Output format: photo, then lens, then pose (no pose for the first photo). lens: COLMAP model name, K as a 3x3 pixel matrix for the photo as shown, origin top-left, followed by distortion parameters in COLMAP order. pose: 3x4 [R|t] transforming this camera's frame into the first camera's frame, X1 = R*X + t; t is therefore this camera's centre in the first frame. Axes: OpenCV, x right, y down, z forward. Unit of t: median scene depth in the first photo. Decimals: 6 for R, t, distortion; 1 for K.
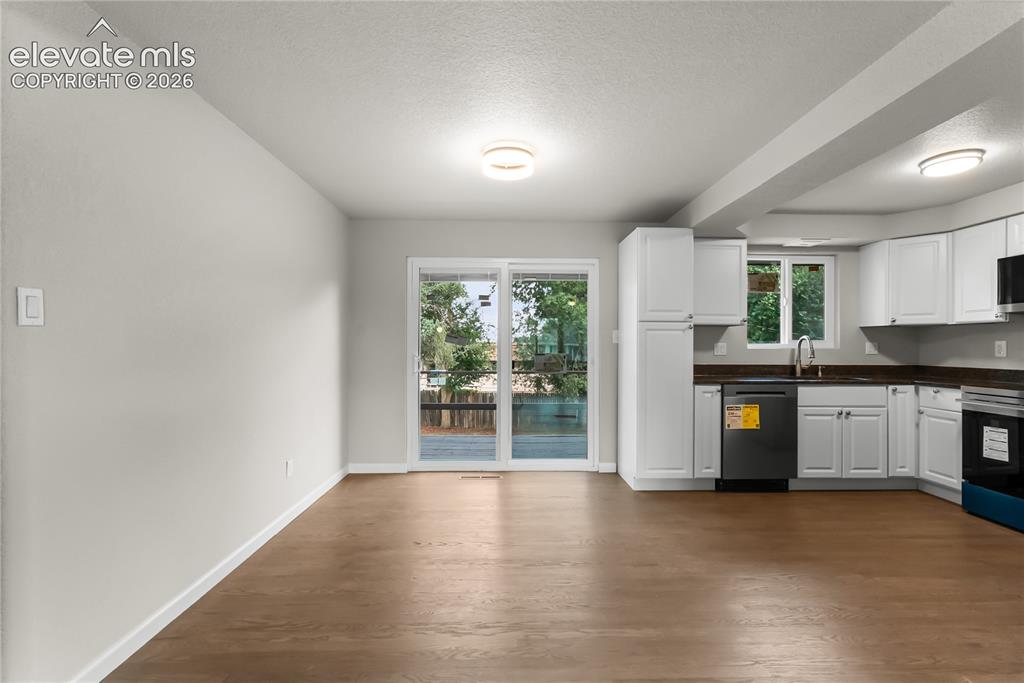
lens RADIAL K [[450.3, 0, 511.4], [0, 450.3, 345.2], [0, 0, 1]] dist [-0.009424, 0.001181]
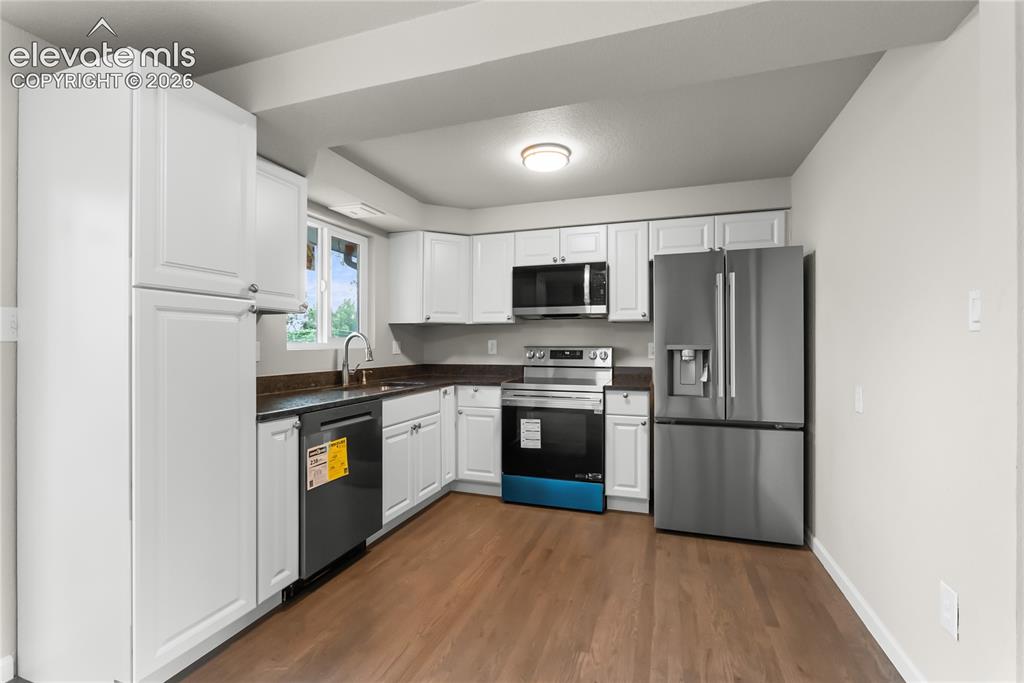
lens RADIAL K [[450.3, 0, 514.1], [0, 450.3, 343.6], [0, 0, 1]] dist [-0.009424, 0.001181]
pose [[0.335264, -0.001696, 0.942123, 0.023932], [0.001593, 0.999998, 0.001233, -0.002161], [-0.942123, 0.001088, 0.335266, 0.550487]]
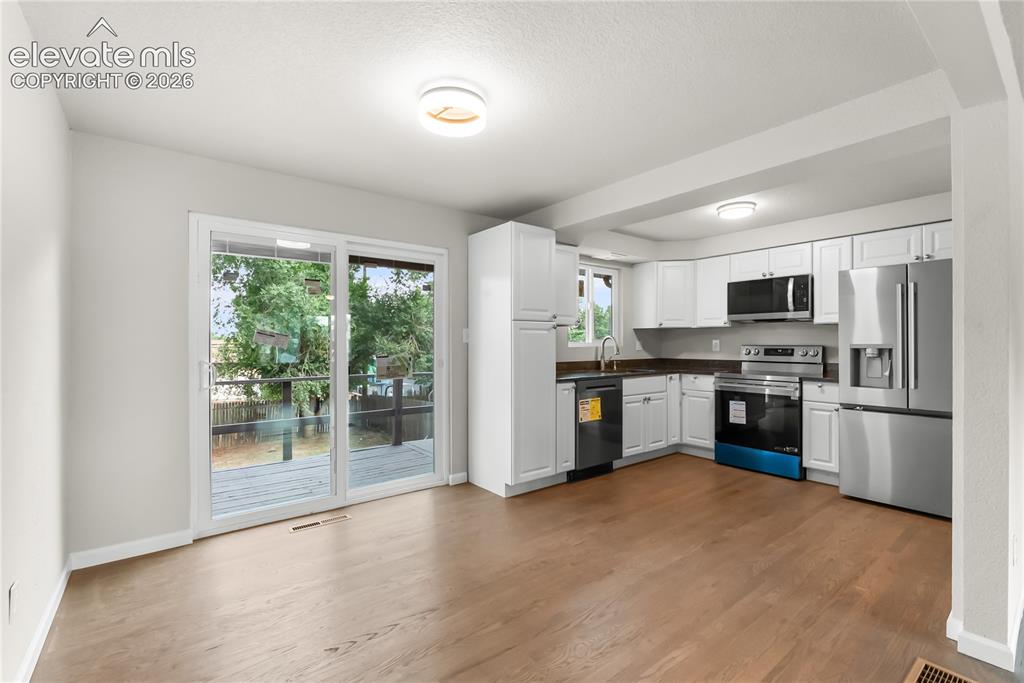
lens RADIAL K [[450.3, 0, 511.6], [0, 450.3, 342.6], [0, 0, 1]] dist [-0.009424, 0.001181]
pose [[0.799589, -0.004416, 0.600531, -0.291570], [0.004352, 0.999989, 0.001558, -0.006596], [-0.600532, 0.001368, 0.799600, 0.235877]]
